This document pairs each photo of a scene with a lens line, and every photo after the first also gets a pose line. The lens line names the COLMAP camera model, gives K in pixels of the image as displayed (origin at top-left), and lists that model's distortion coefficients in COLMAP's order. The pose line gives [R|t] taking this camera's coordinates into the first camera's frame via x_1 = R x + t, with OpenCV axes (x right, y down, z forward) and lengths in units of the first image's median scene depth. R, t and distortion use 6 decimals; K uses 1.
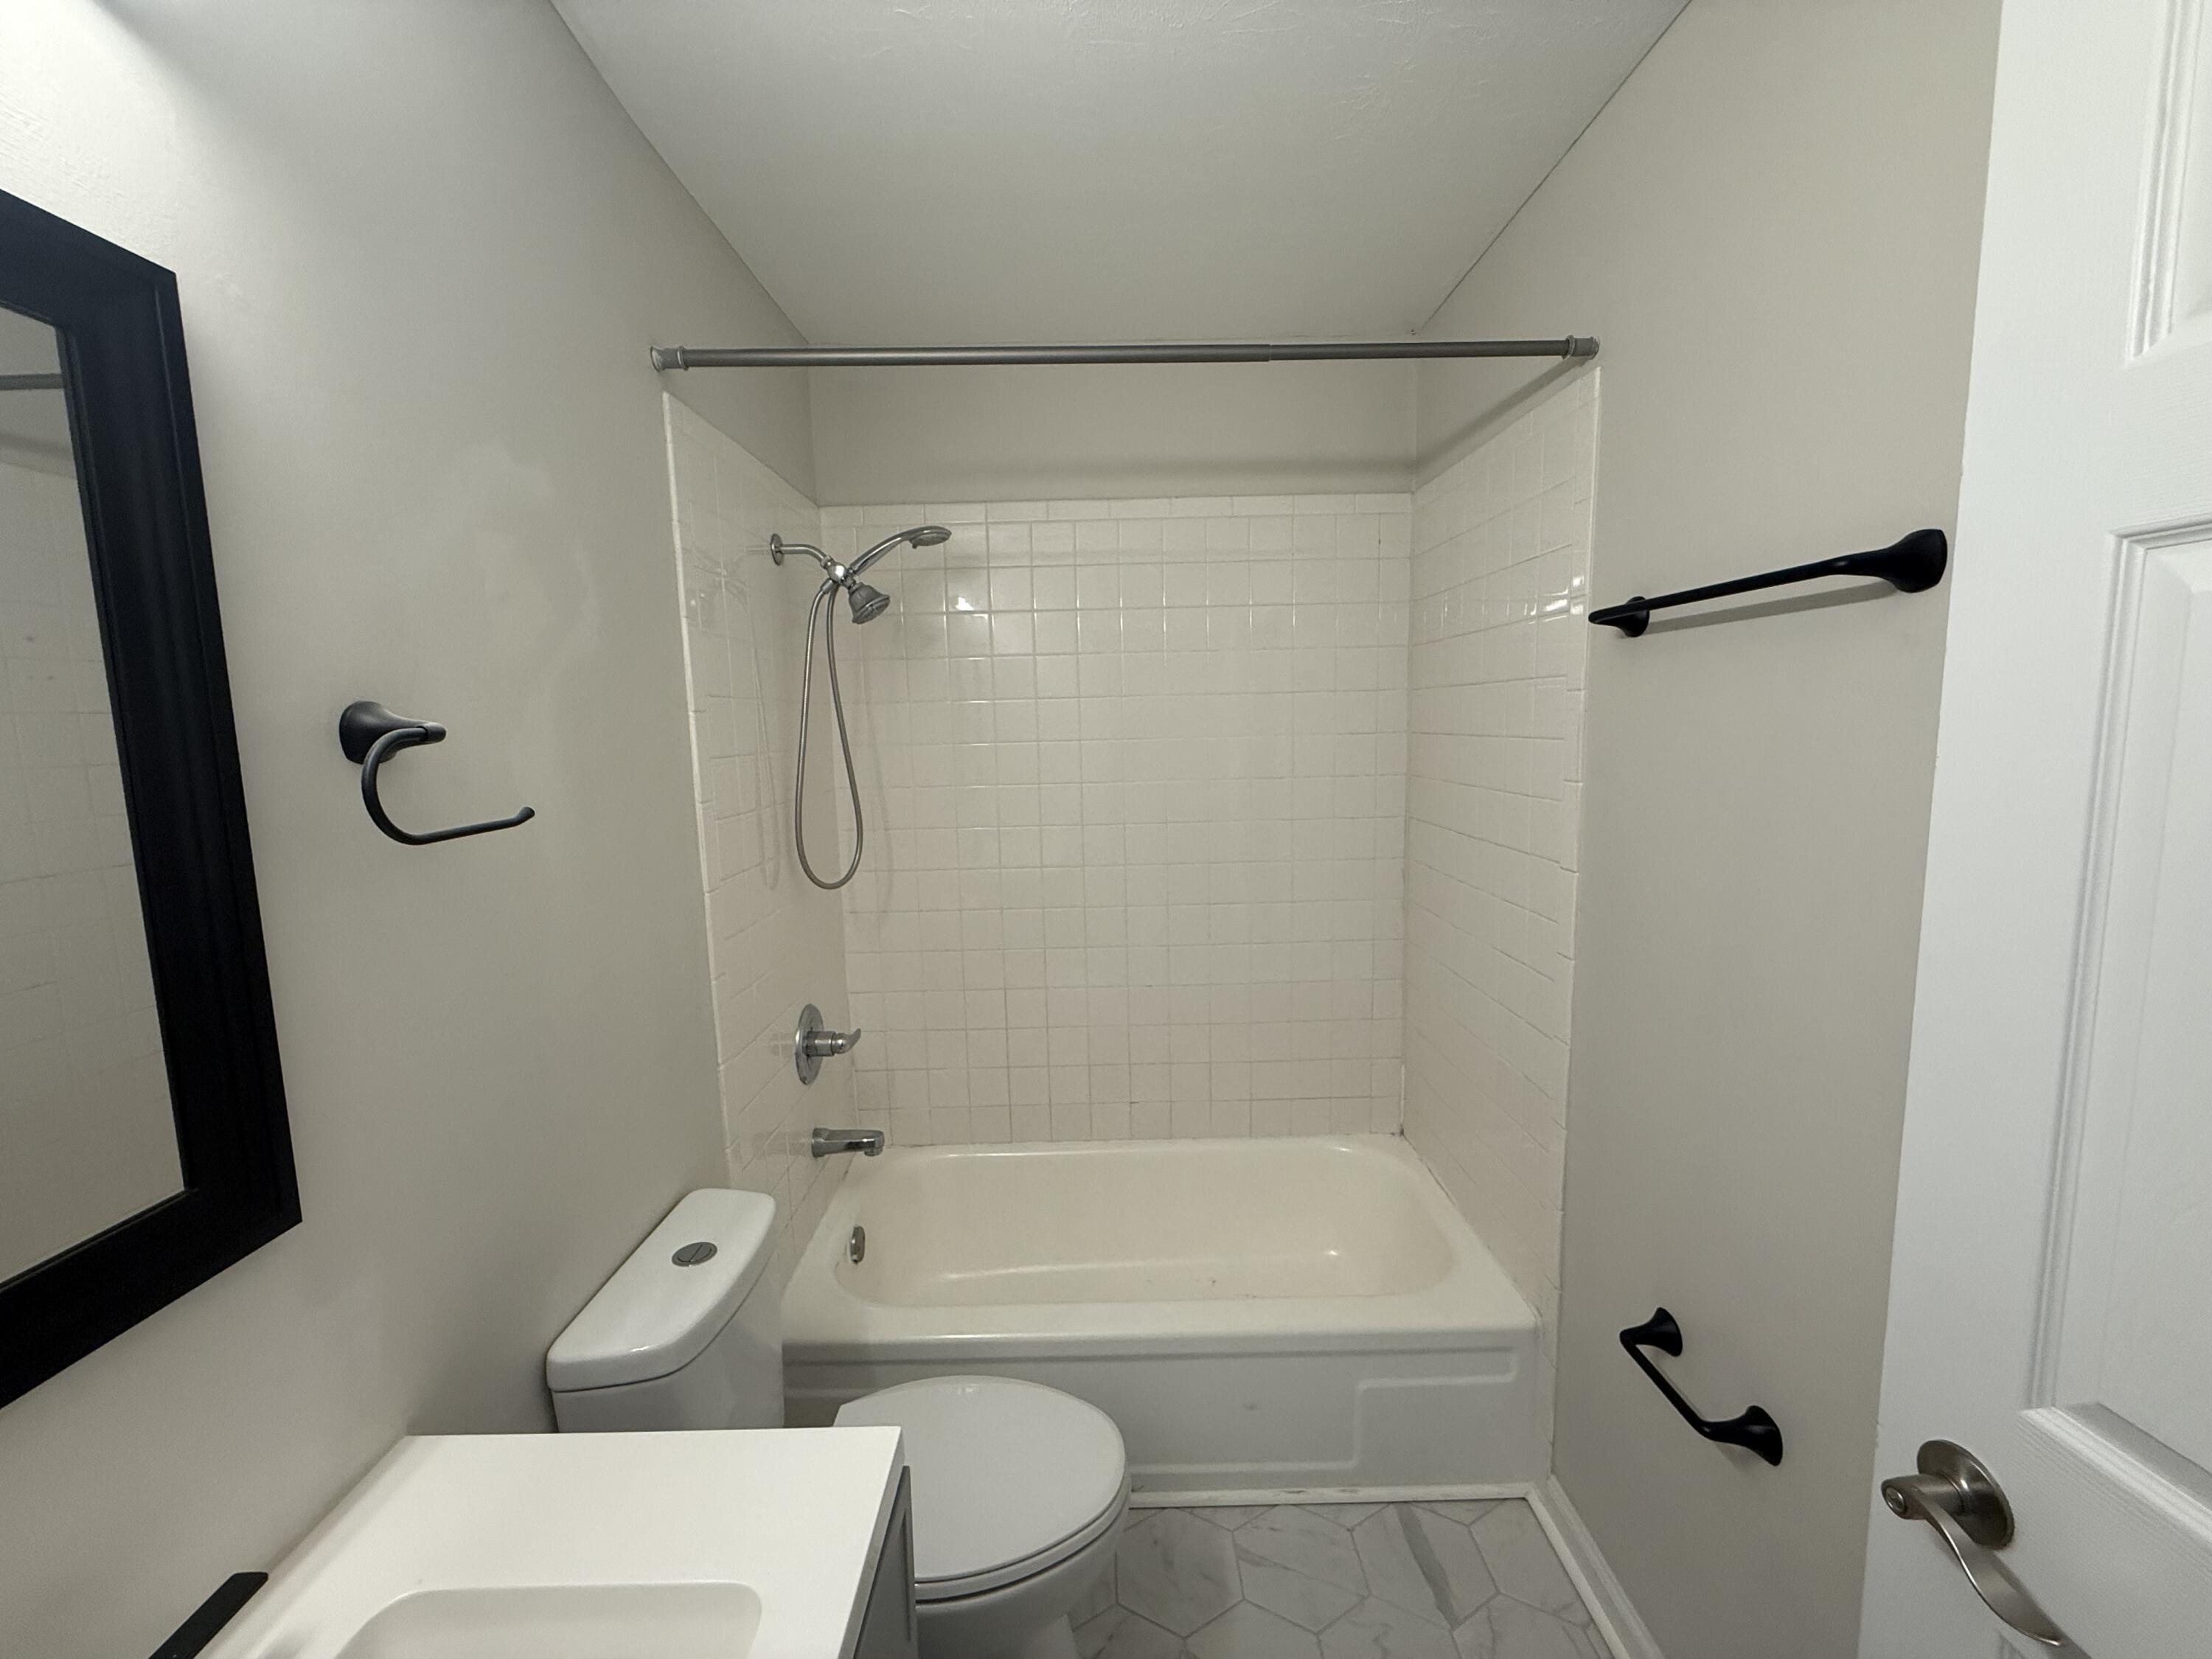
lens RADIAL K [[880.1, 0, 1099.9], [0, 880.1, 829.0], [0, 0, 1]] dist [0.002112, -0.000269]
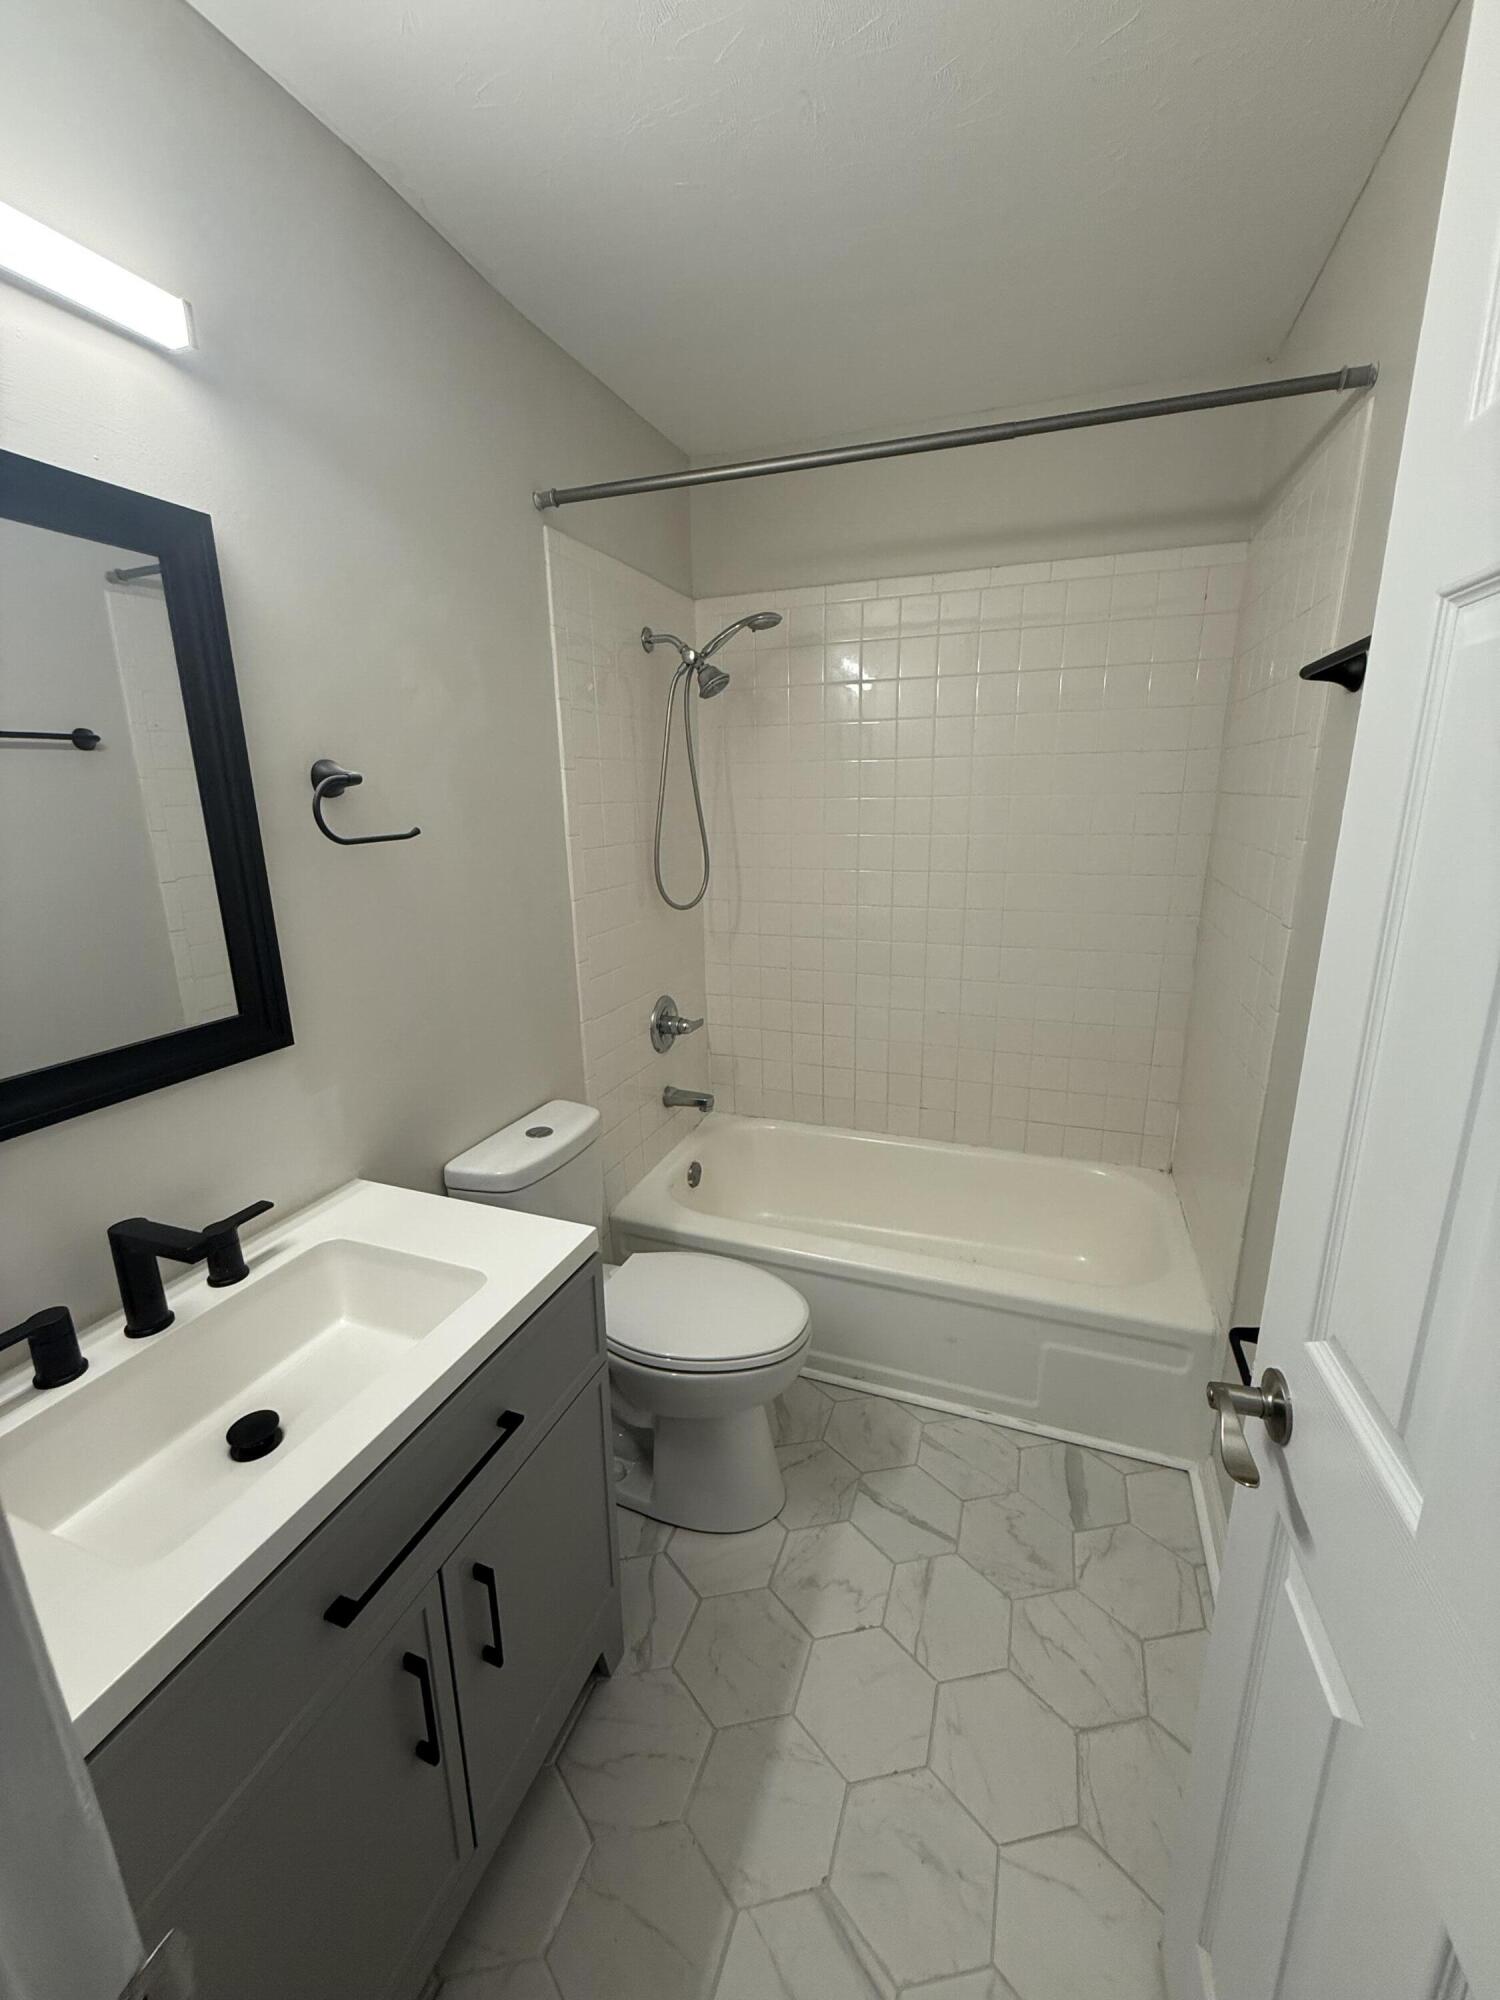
lens RADIAL K [[795.8, 0, 753.6], [0, 795.8, 994.6], [0, 0, 1]] dist [0.002112, -0.000269]
pose [[0.936377, 0.096482, -0.337475, 0.218295], [-0.049918, 0.988311, 0.144047, 0.018096], [0.347428, -0.118036, 0.930248, -0.085042]]
